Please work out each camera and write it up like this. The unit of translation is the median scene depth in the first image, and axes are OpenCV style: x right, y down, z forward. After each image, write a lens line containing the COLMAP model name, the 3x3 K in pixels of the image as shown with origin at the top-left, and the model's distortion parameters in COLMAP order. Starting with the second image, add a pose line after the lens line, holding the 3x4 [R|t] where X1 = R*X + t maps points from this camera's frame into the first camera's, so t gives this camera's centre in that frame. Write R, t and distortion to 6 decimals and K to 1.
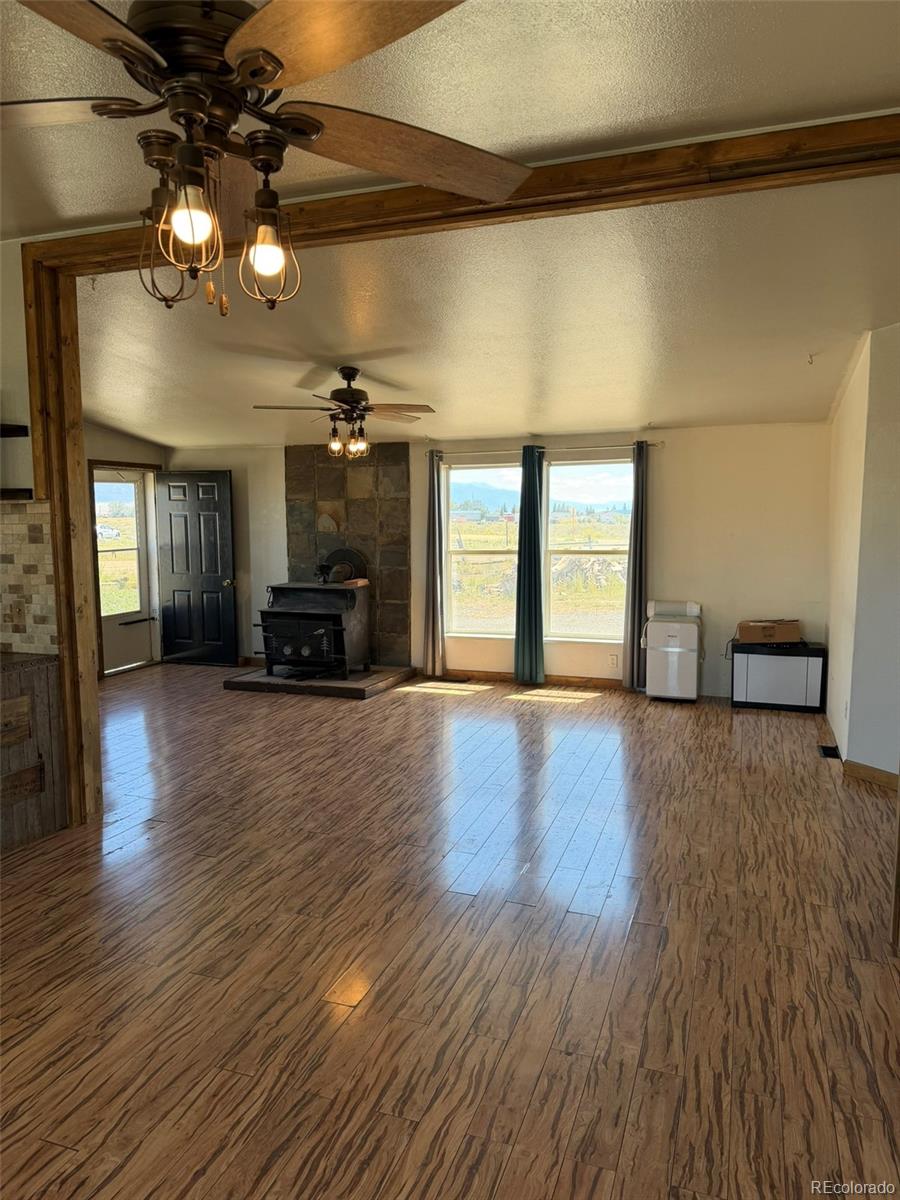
lens RADIAL K [[832.1, 0, 451.7], [0, 832.1, 600.9], [0, 0, 1]] dist [0.005835, -0.000731]
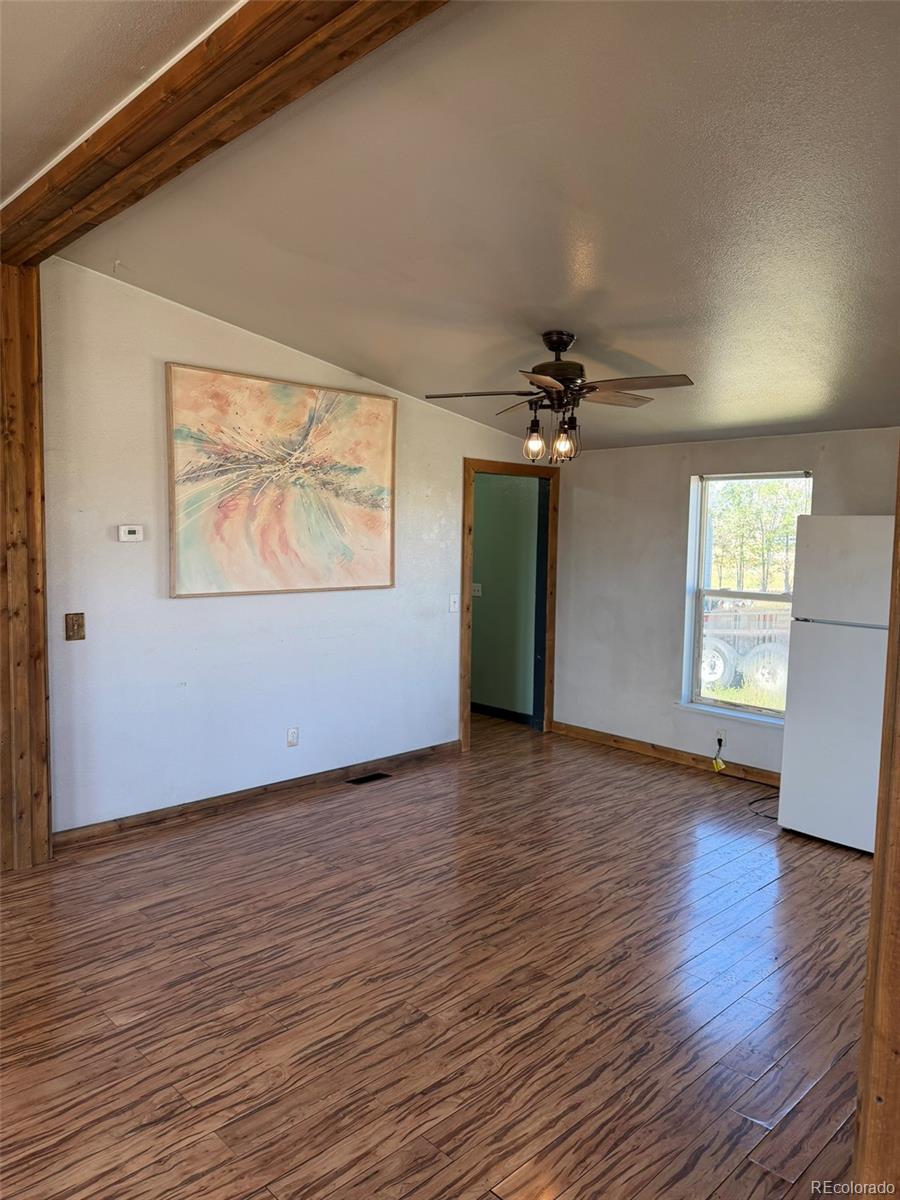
lens RADIAL K [[832.1, 0, 451.4], [0, 832.1, 599.8], [0, 0, 1]] dist [0.005835, -0.000731]
pose [[-0.890597, -0.046363, 0.452425, -0.686947], [0.038373, 0.983583, 0.176331, -0.219079], [-0.453172, 0.174401, -0.874196, 2.002057]]
